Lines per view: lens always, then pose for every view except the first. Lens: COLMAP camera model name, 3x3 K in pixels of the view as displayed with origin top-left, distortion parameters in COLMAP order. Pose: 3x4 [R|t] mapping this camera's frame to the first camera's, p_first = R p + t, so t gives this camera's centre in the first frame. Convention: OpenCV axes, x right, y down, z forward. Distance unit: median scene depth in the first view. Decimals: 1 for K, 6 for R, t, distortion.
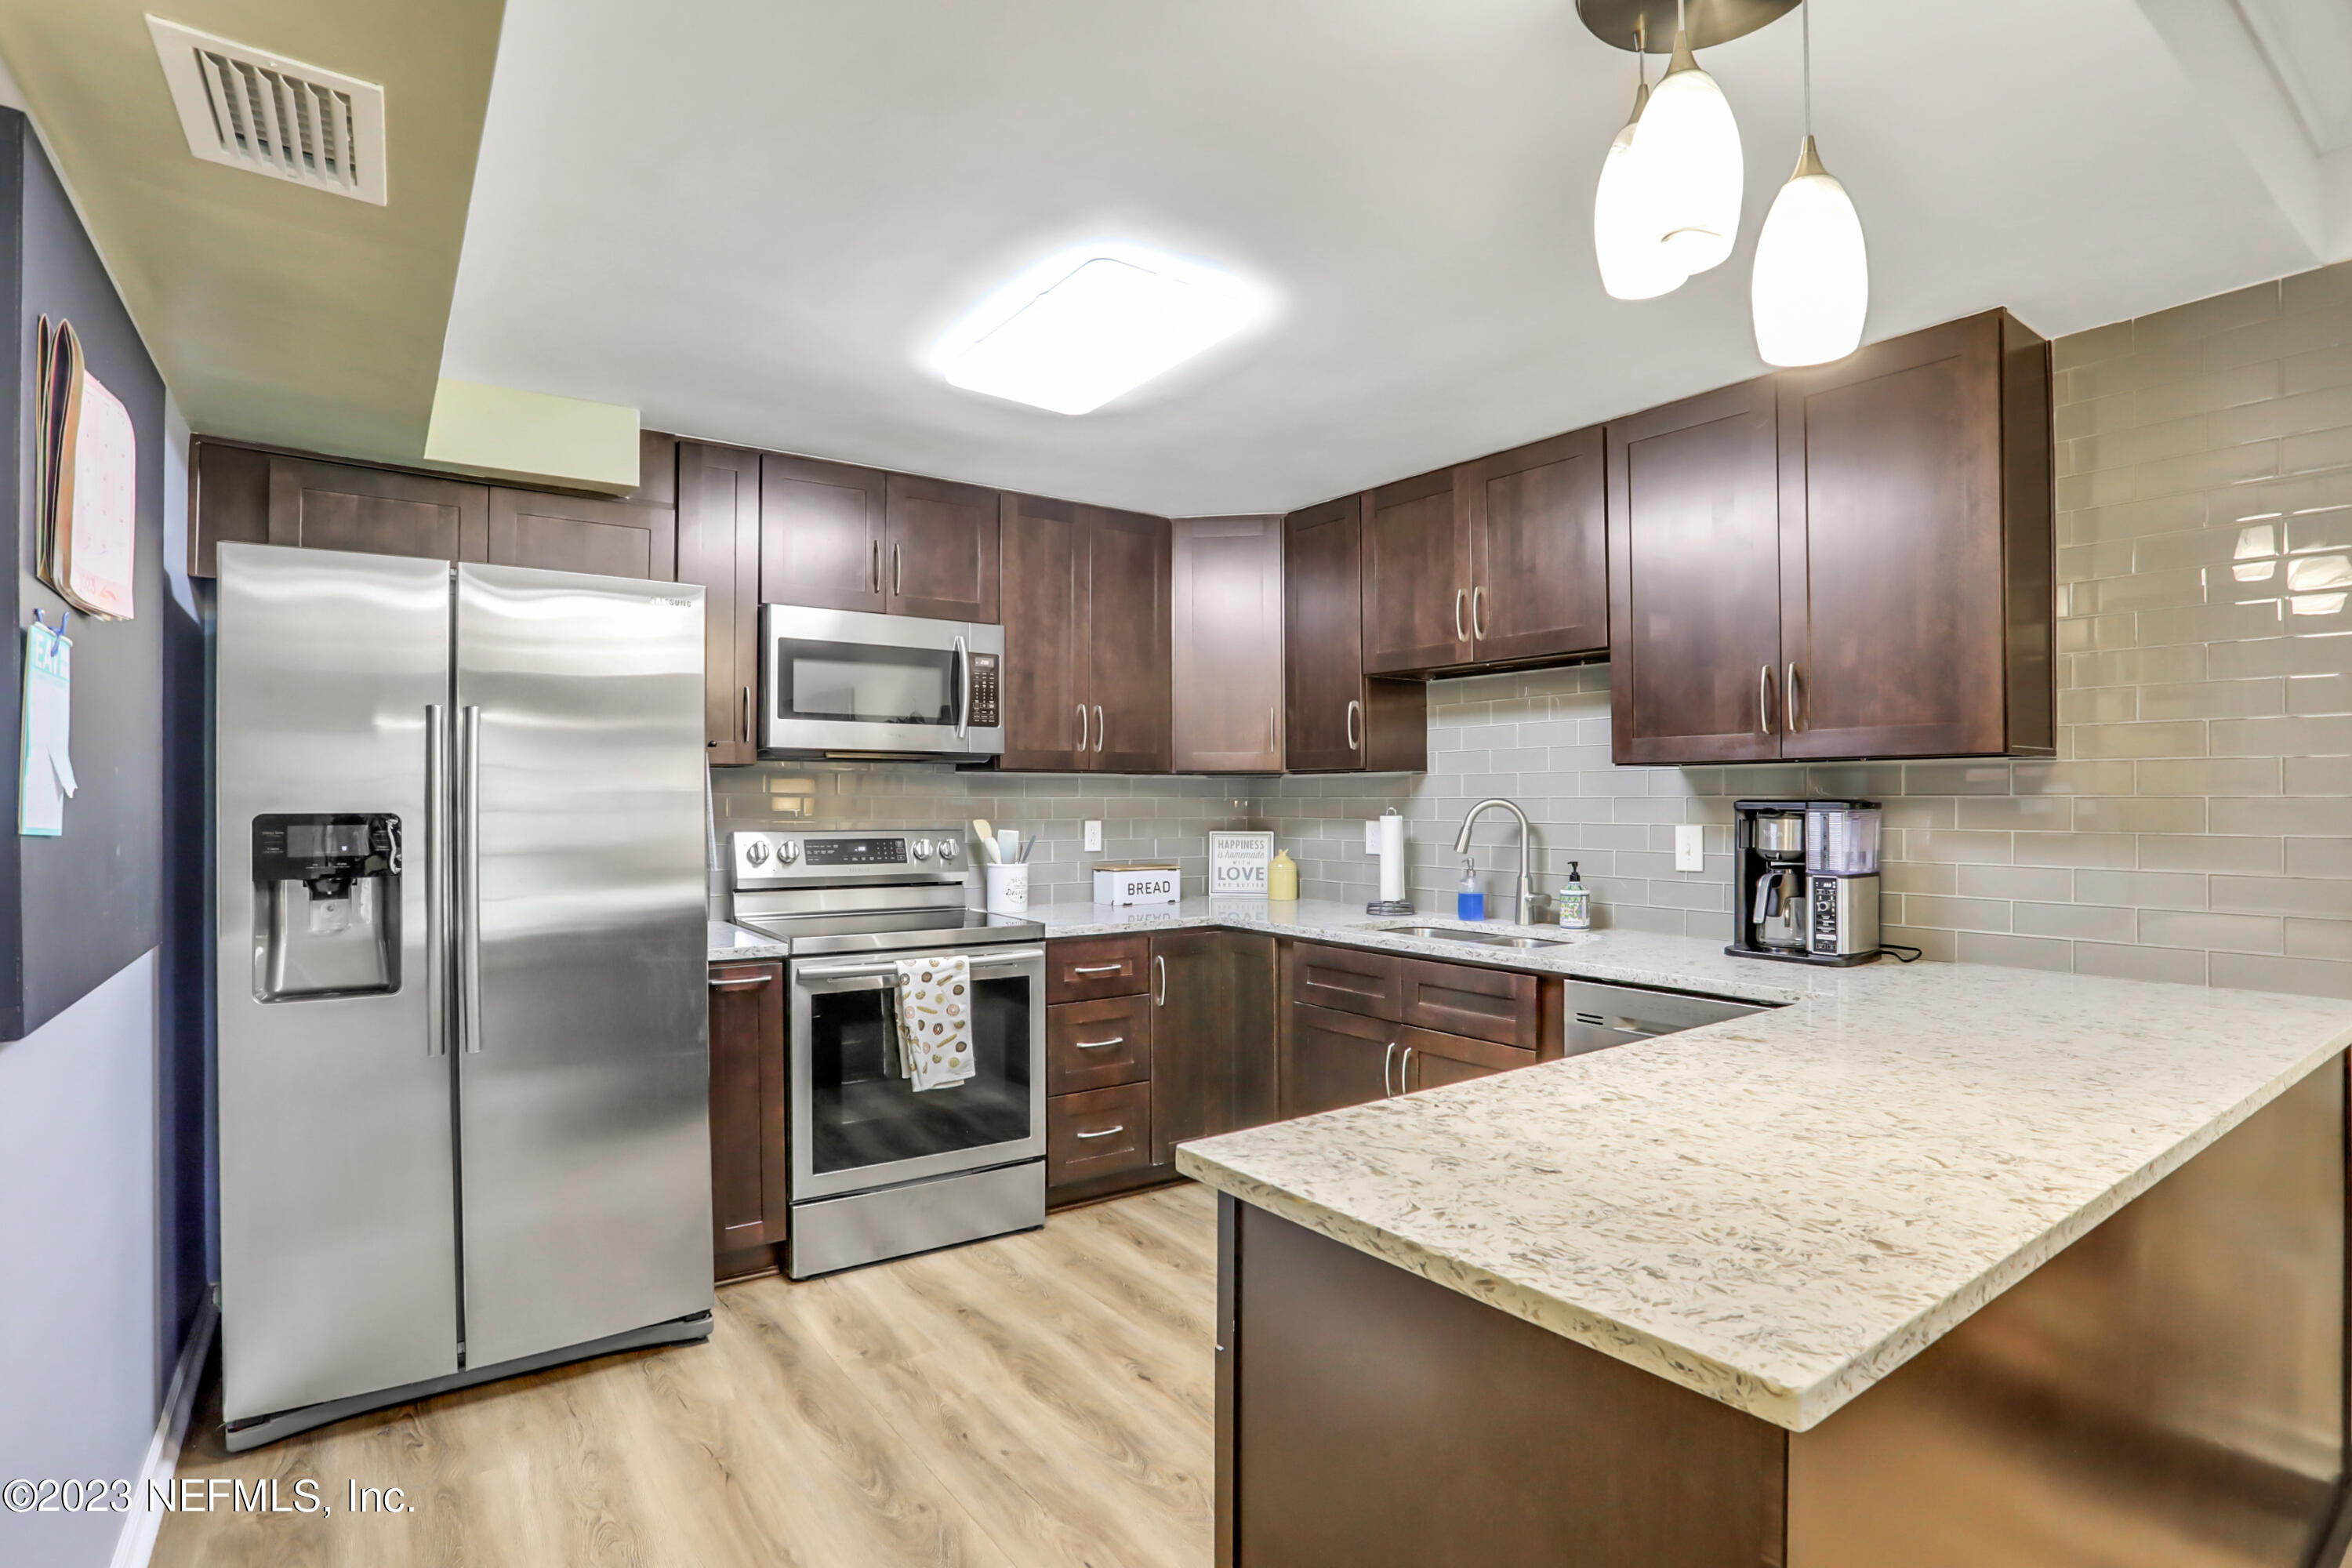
lens RADIAL K [[1116.4, 0, 1178.1], [0, 1116.4, 785.9], [0, 0, 1]] dist [-0.050609, 0.017322]
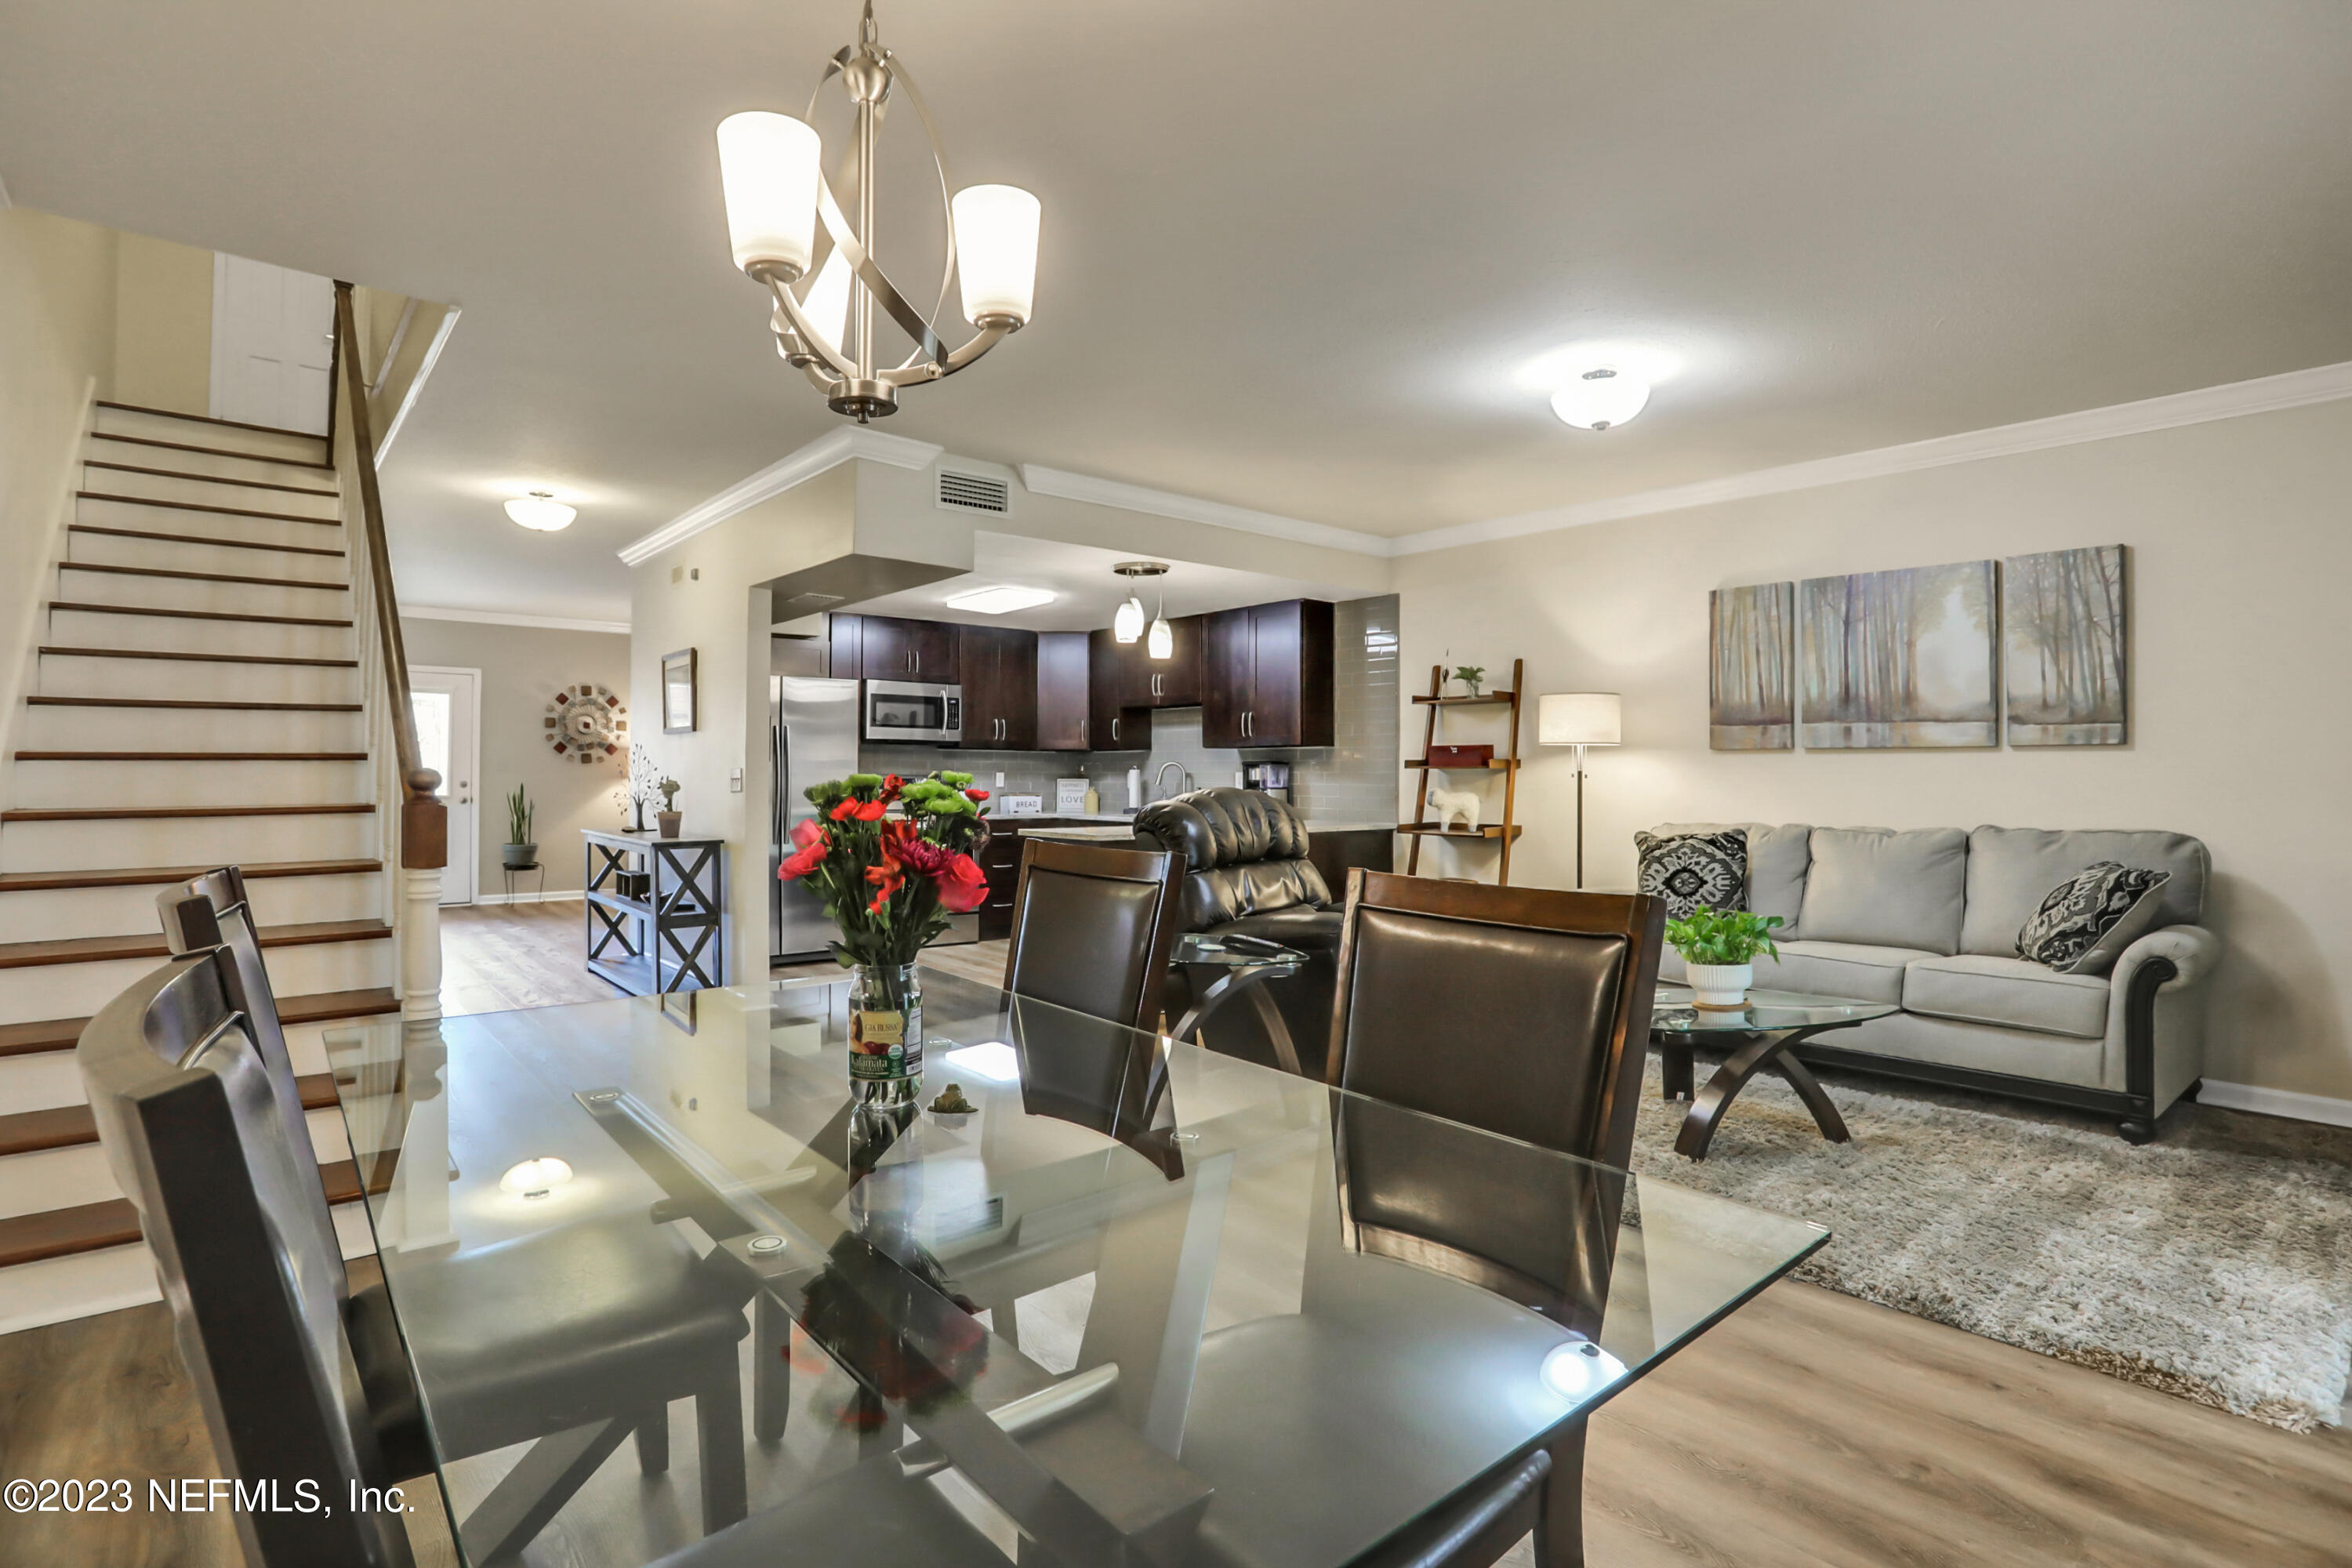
lens RADIAL K [[1116.4, 0, 1200.1], [0, 1116.4, 748.9], [0, 0, 1]] dist [-0.050609, 0.017322]
pose [[0.994871, 0.007288, 0.100892, 0.109920], [-0.006071, 0.999905, -0.012363, 0.014267], [-0.100973, 0.011687, 0.994821, -1.432215]]
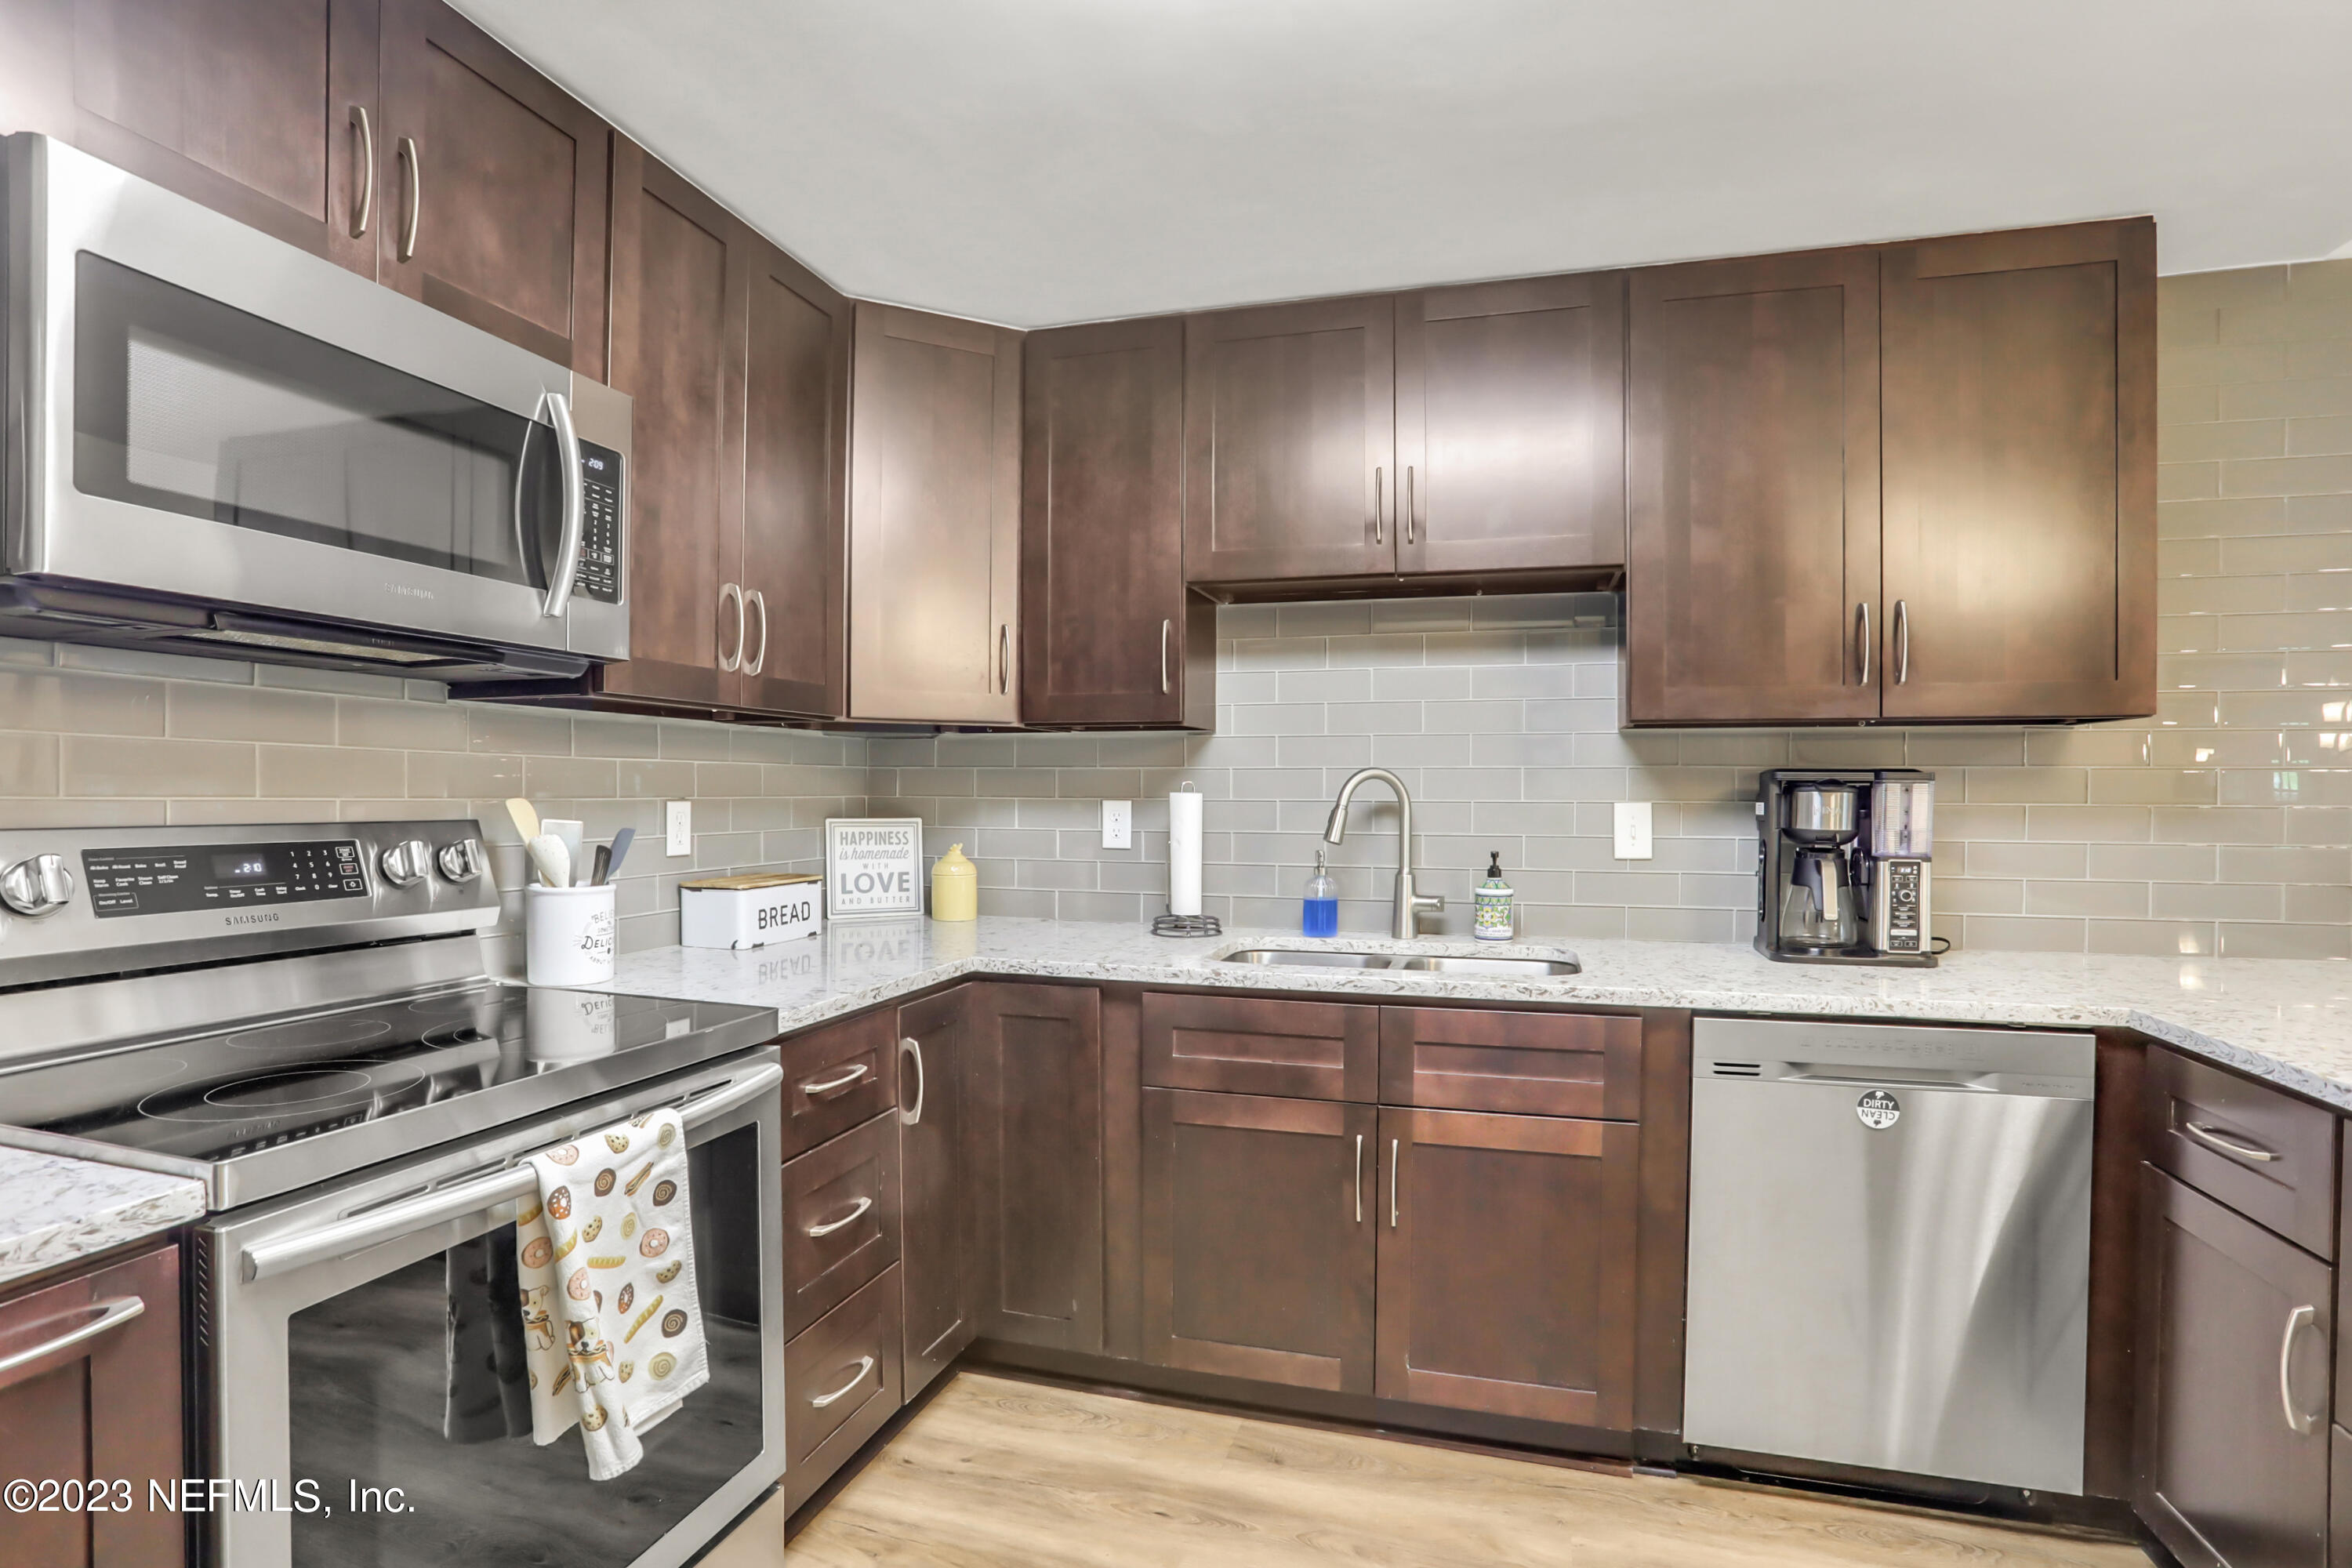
lens RADIAL K [[1116.4, 0, 1160.0], [0, 1116.4, 793.1], [0, 0, 1]] dist [-0.050609, 0.017322]
pose [[0.797457, 0.002856, 0.603369, -0.281408], [-0.012439, 0.999854, 0.011708, 0.021698], [-0.603248, -0.016842, 0.797376, 0.517182]]
